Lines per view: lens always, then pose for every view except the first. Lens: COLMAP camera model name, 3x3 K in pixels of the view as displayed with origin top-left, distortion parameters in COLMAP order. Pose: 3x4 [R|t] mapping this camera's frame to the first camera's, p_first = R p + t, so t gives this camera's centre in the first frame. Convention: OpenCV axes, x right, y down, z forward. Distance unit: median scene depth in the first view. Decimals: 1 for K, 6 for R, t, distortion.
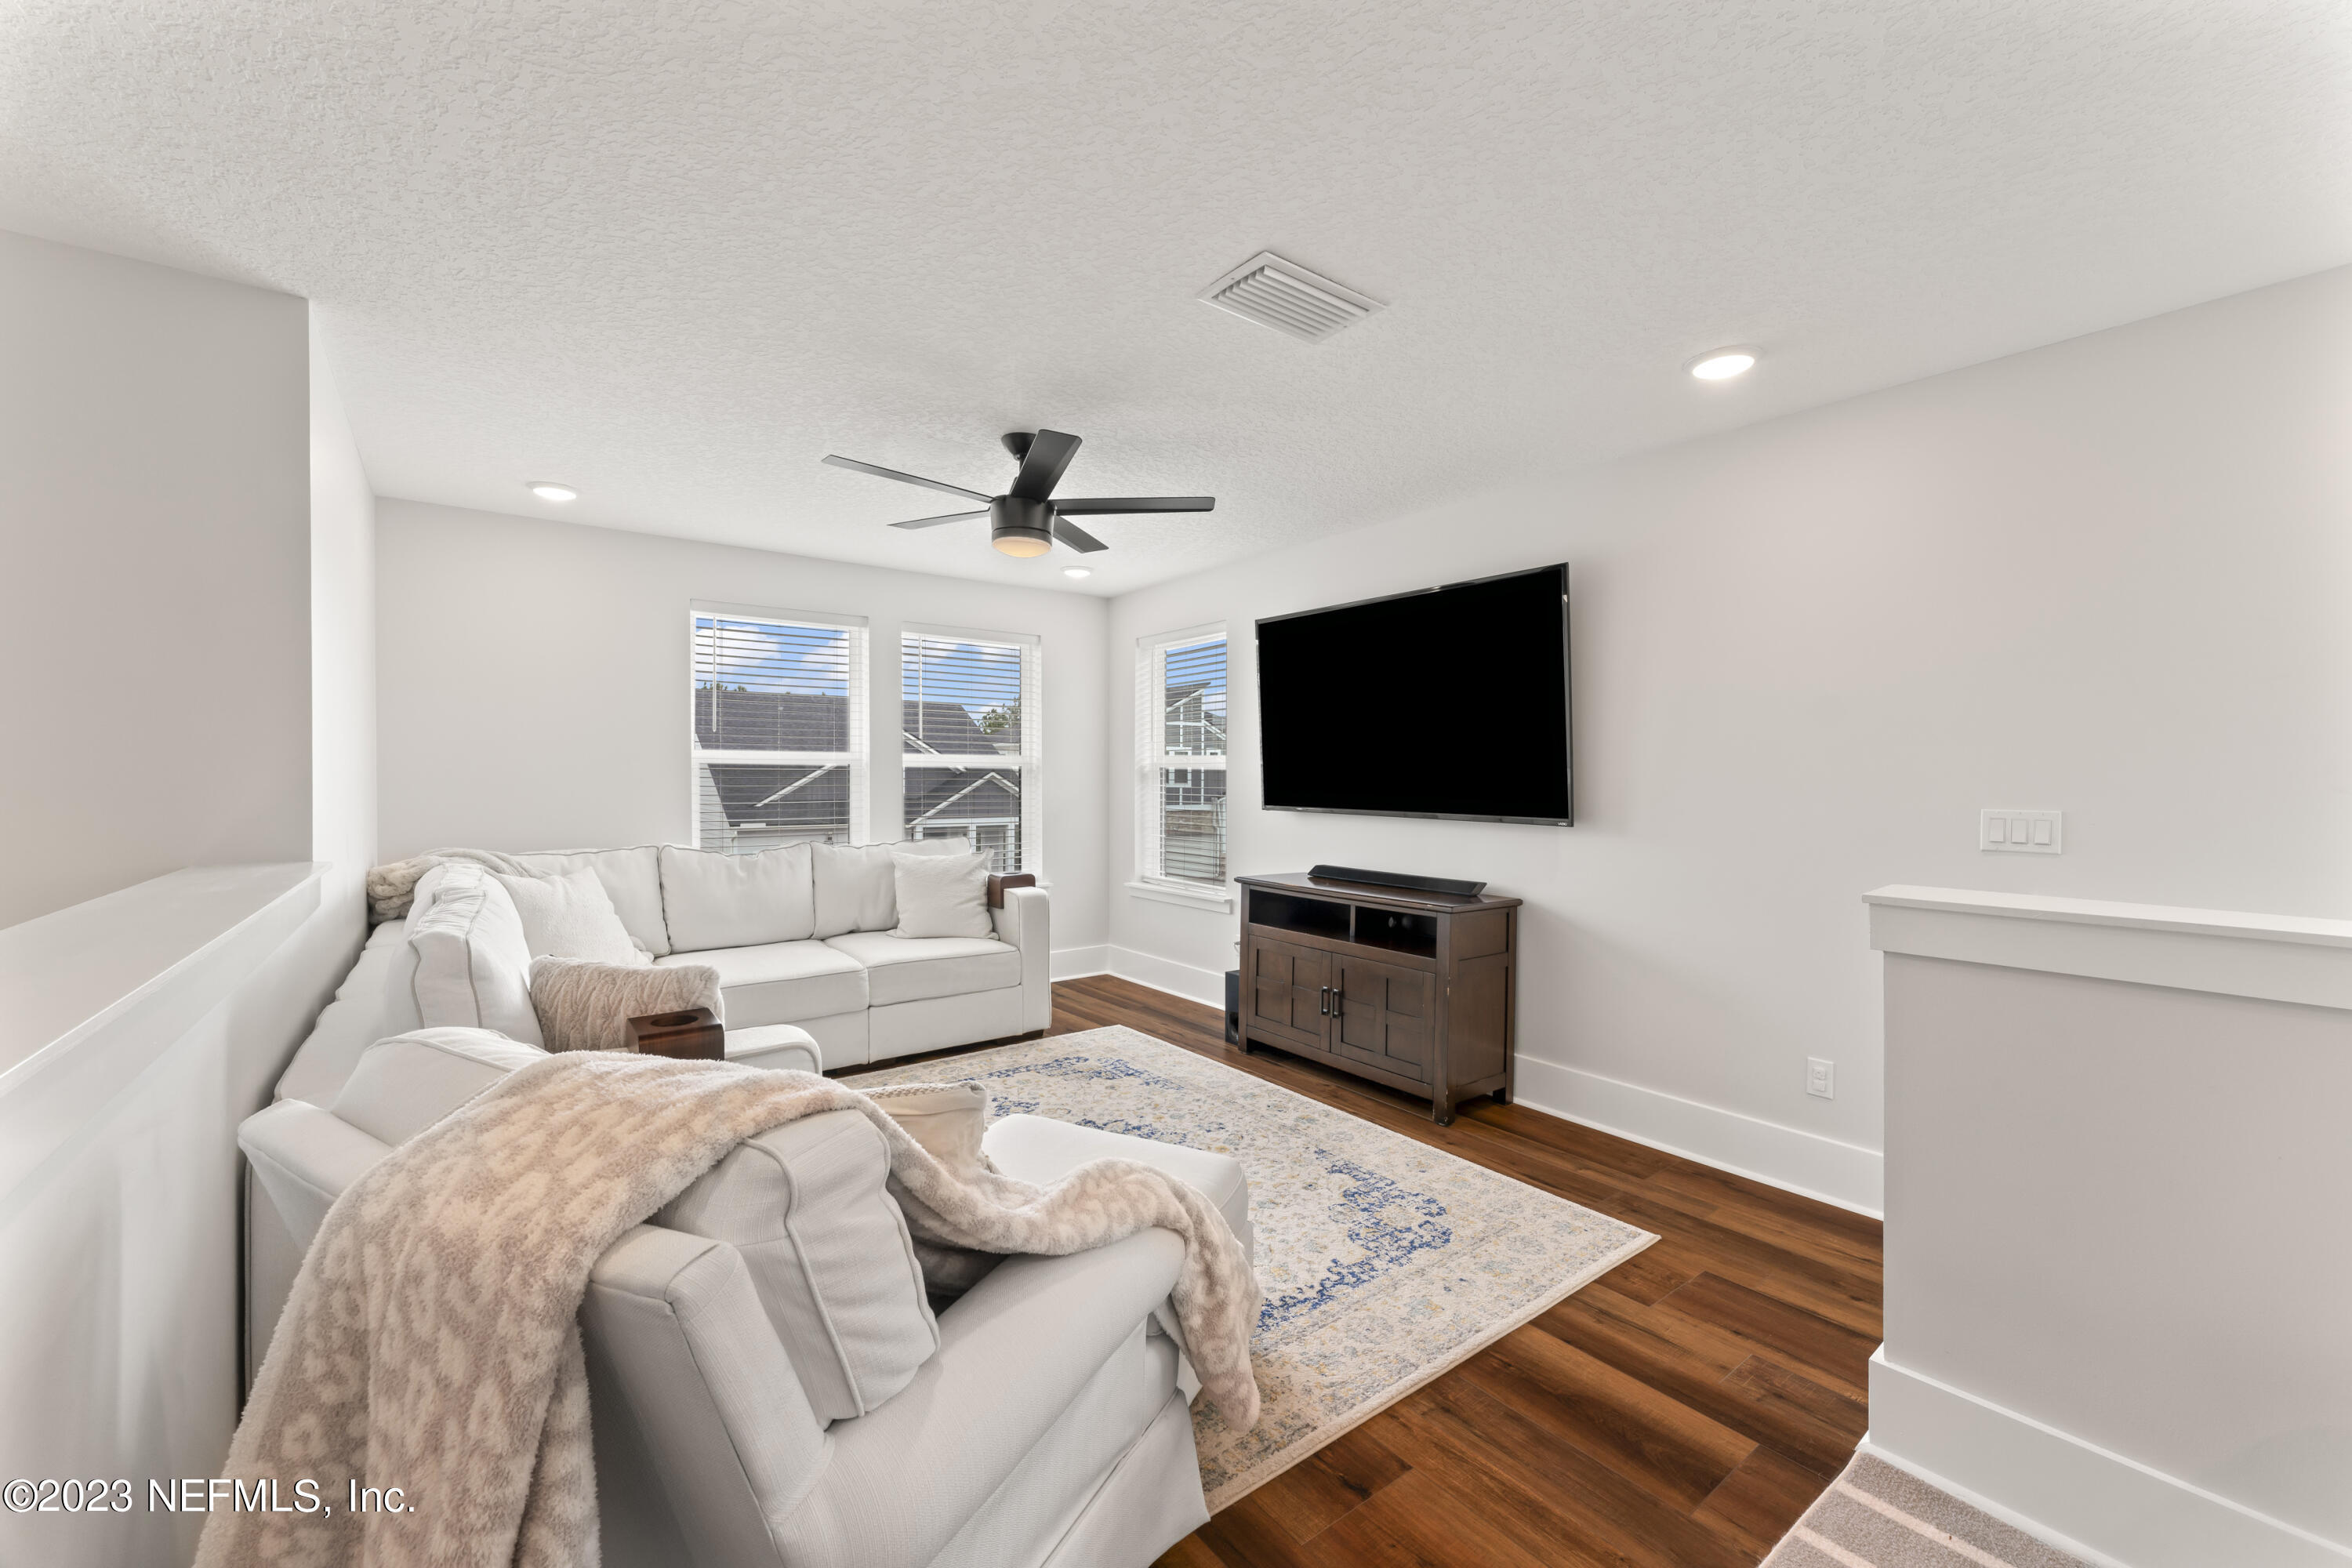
lens RADIAL K [[942.6, 0, 1163.6], [0, 942.6, 789.5], [0, 0, 1]] dist [0.002141, -0.000020]
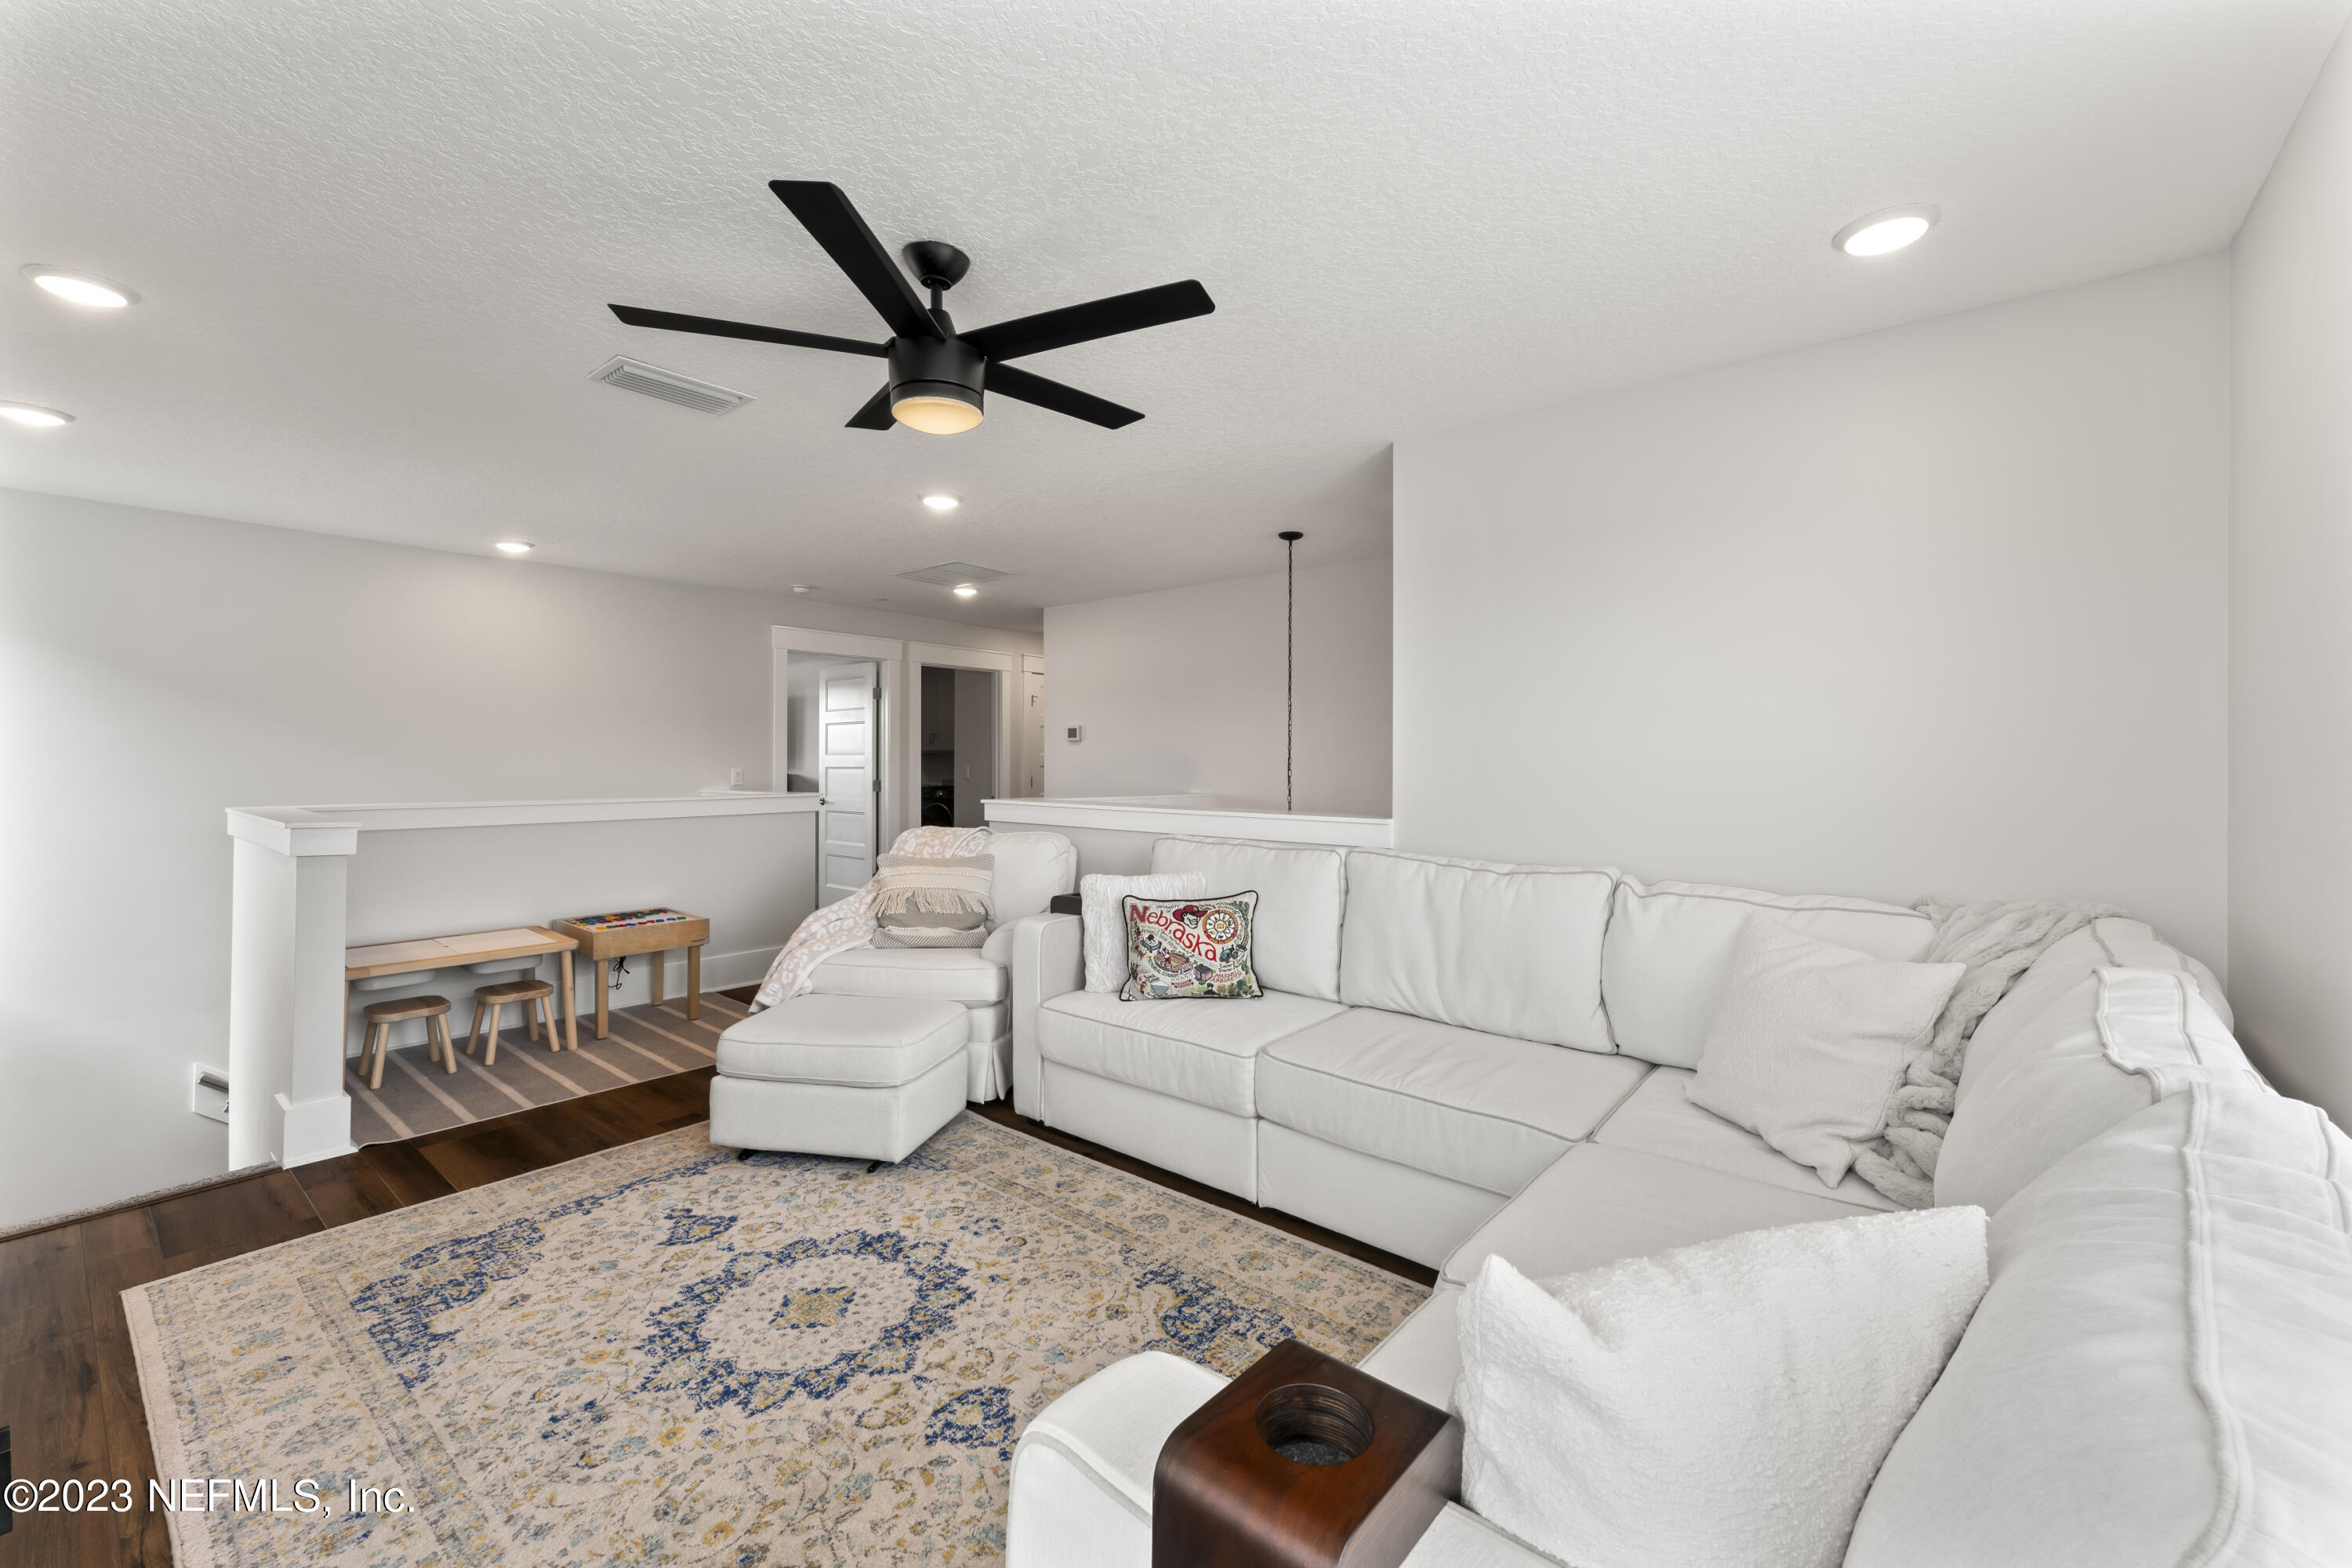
lens RADIAL K [[964.8, 0, 1197.3], [0, 964.8, 746.0], [0, 0, 1]] dist [0.000924, 0.000615]
pose [[-0.968168, -0.009304, -0.250128, -0.192192], [-0.012927, 0.999834, 0.012847, -0.042635], [0.249967, 0.015672, -0.968128, 2.074404]]
